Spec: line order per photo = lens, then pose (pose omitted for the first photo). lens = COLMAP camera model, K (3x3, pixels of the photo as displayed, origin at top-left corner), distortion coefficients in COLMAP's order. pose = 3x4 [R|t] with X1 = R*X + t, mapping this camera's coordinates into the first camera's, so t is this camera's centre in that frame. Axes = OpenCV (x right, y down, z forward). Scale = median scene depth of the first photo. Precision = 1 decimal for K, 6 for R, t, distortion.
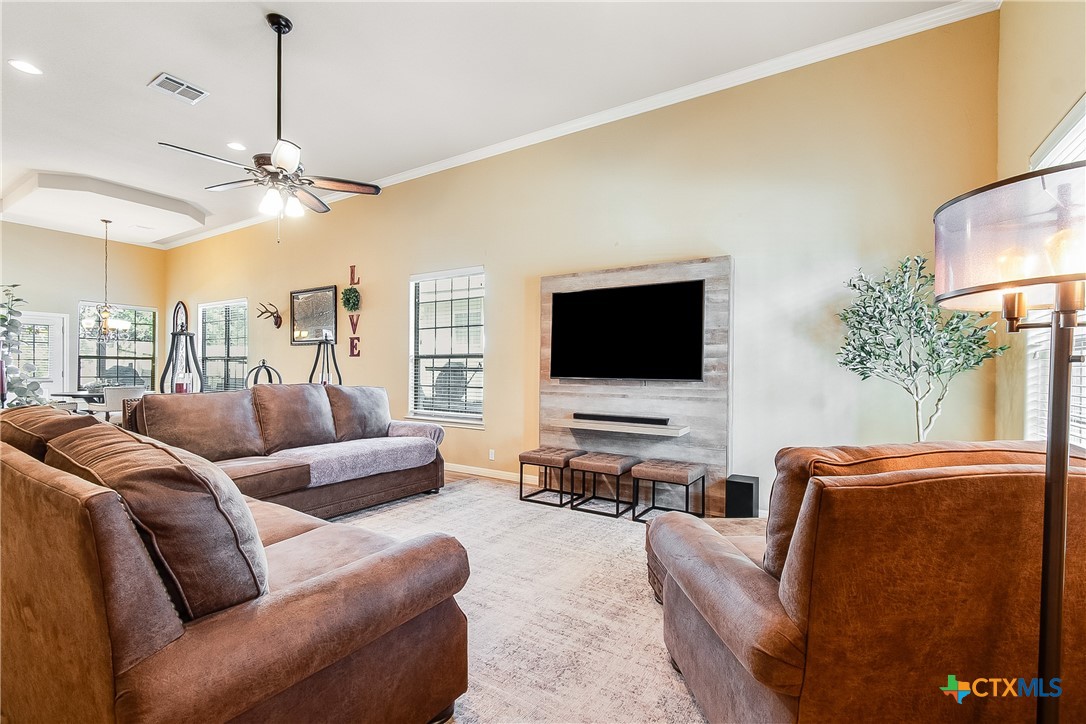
lens RADIAL K [[494.3, 0, 545.4], [0, 494.3, 369.9], [0, 0, 1]] dist [-0.001705, 0.001335]
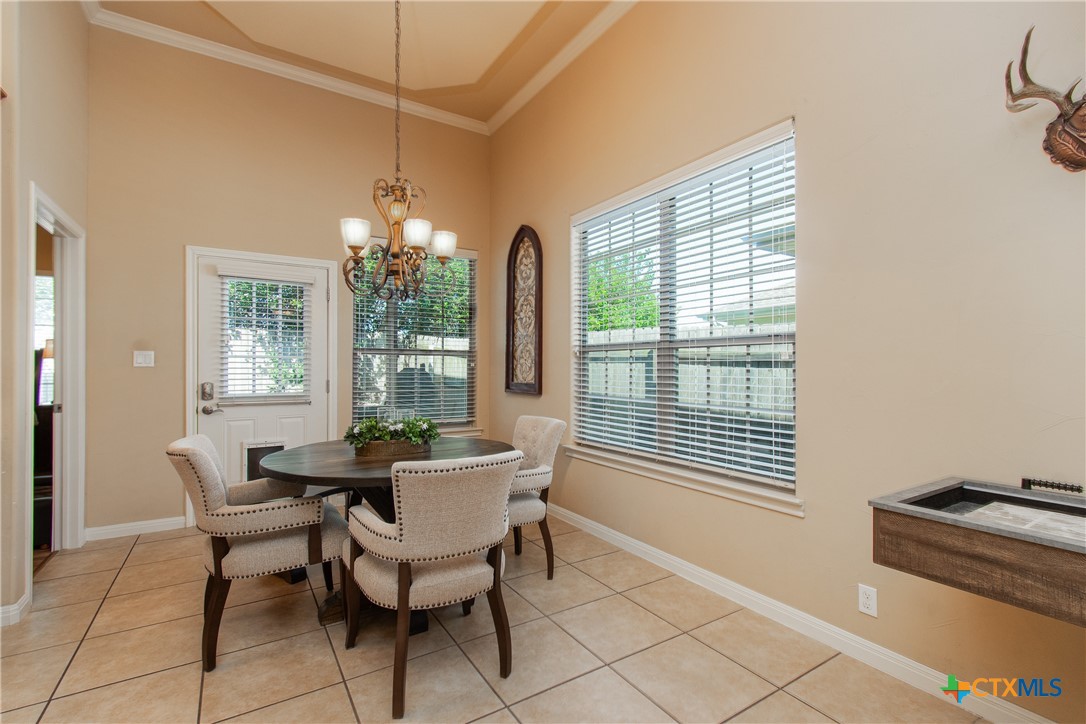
lens RADIAL K [[494.3, 0, 540.2], [0, 494.3, 366.5], [0, 0, 1]] dist [-0.001705, 0.001335]
pose [[0.903256, -0.006831, -0.429048, -0.758841], [0.004446, 0.999969, -0.006560, -0.008159], [0.429080, 0.004018, 0.903258, 0.849333]]
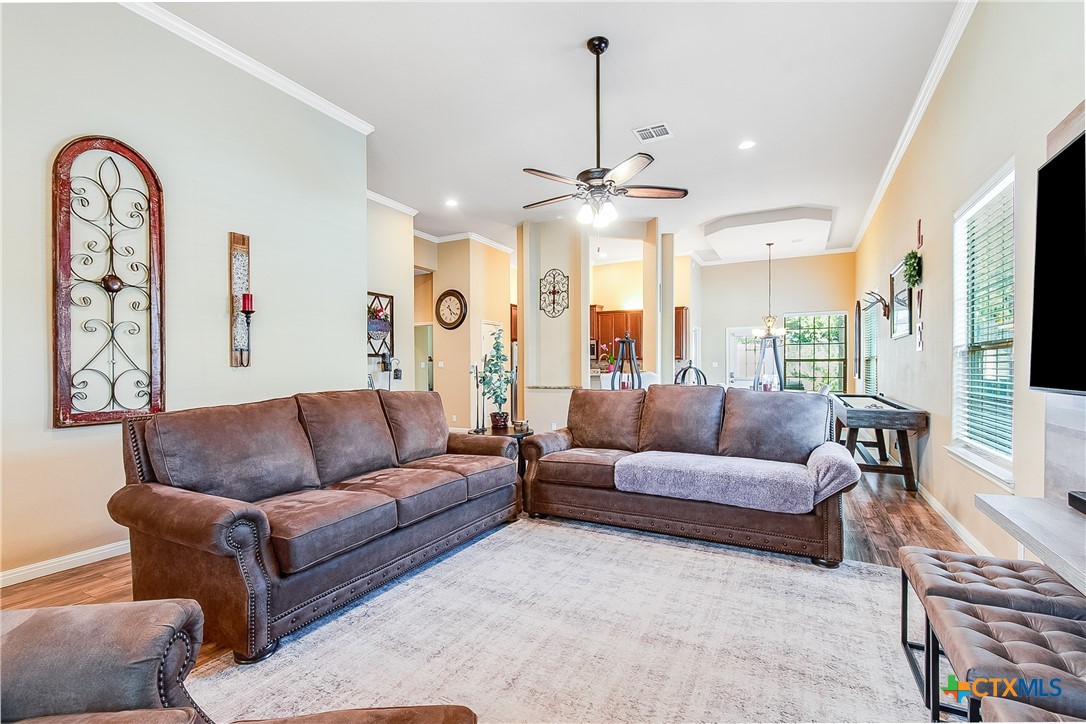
lens RADIAL K [[494.3, 0, 541.0], [0, 494.3, 365.9], [0, 0, 1]] dist [-0.001705, 0.001335]
pose [[0.082180, -0.010576, -0.996561, 0.265399], [0.000258, 0.999944, -0.010591, 0.000962], [0.996617, 0.000613, 0.082178, 0.413477]]
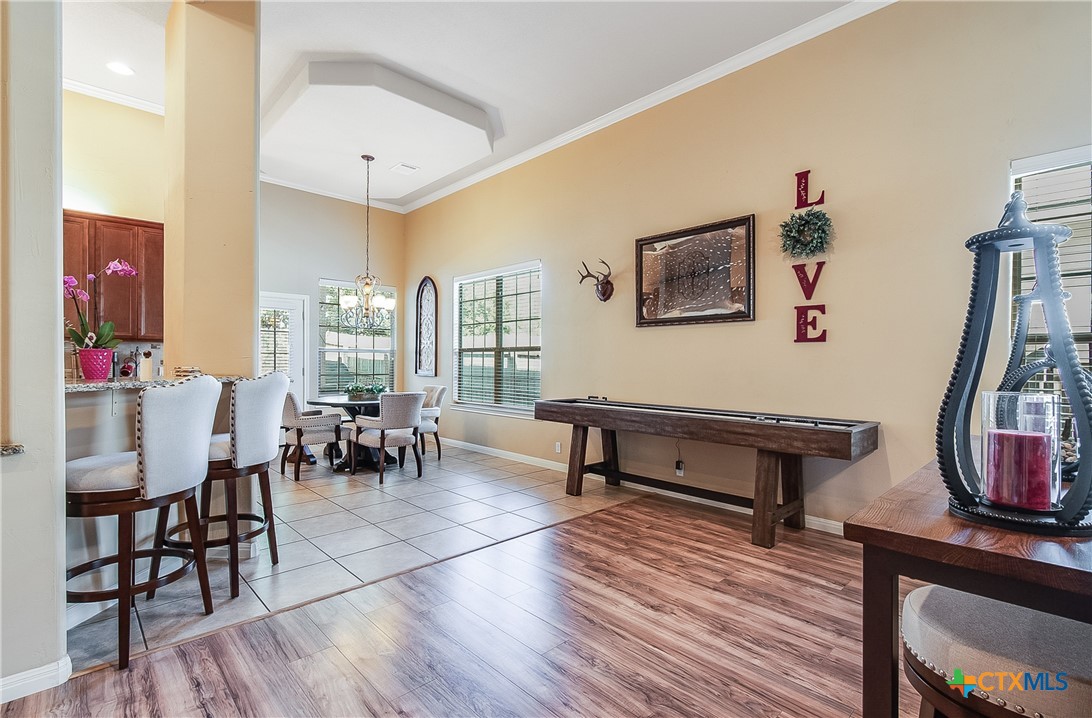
lens RADIAL K [[497.0, 0, 545.7], [0, 497.0, 358.0], [0, 0, 1]] dist [-0.001705, 0.001335]
pose [[0.971272, -0.005372, -0.237912, -0.537687], [0.003765, 0.999967, -0.007207, -0.007295], [0.237943, 0.006104, 0.971260, 0.417959]]
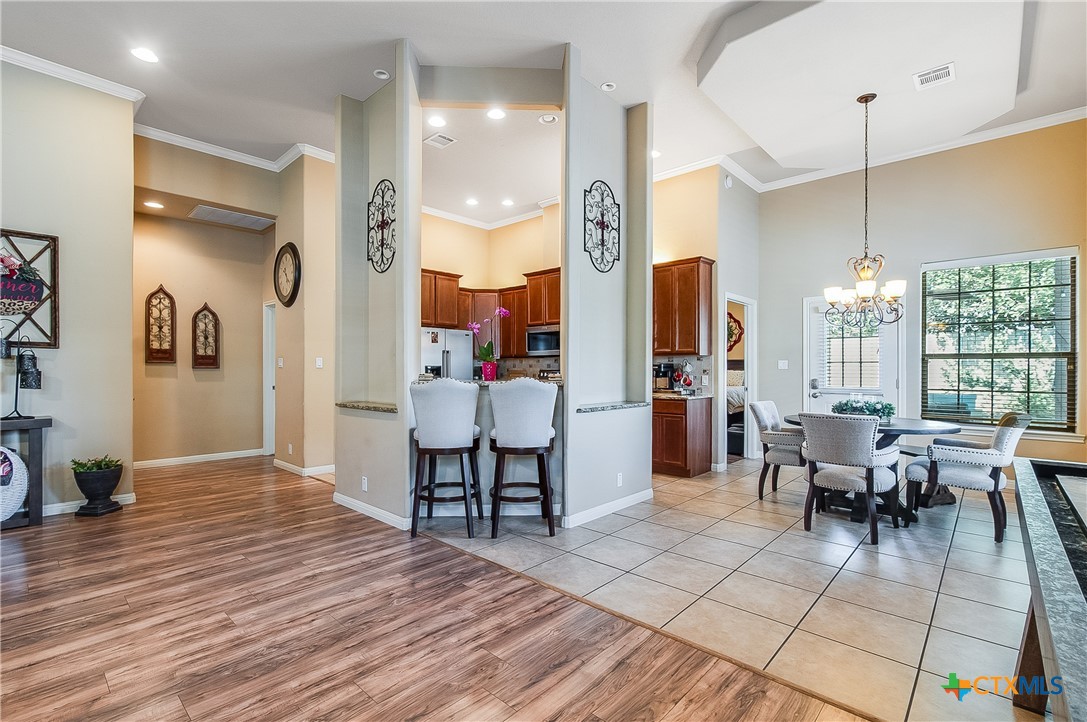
lens RADIAL K [[494.7, 0, 544.6], [0, 494.7, 361.1], [0, 0, 1]] dist [-0.001705, 0.001335]
pose [[-0.171613, -0.021106, -0.984938, -0.354073], [-0.005383, 0.999776, -0.020486, -0.006541], [0.985150, 0.001786, -0.171688, 0.854587]]
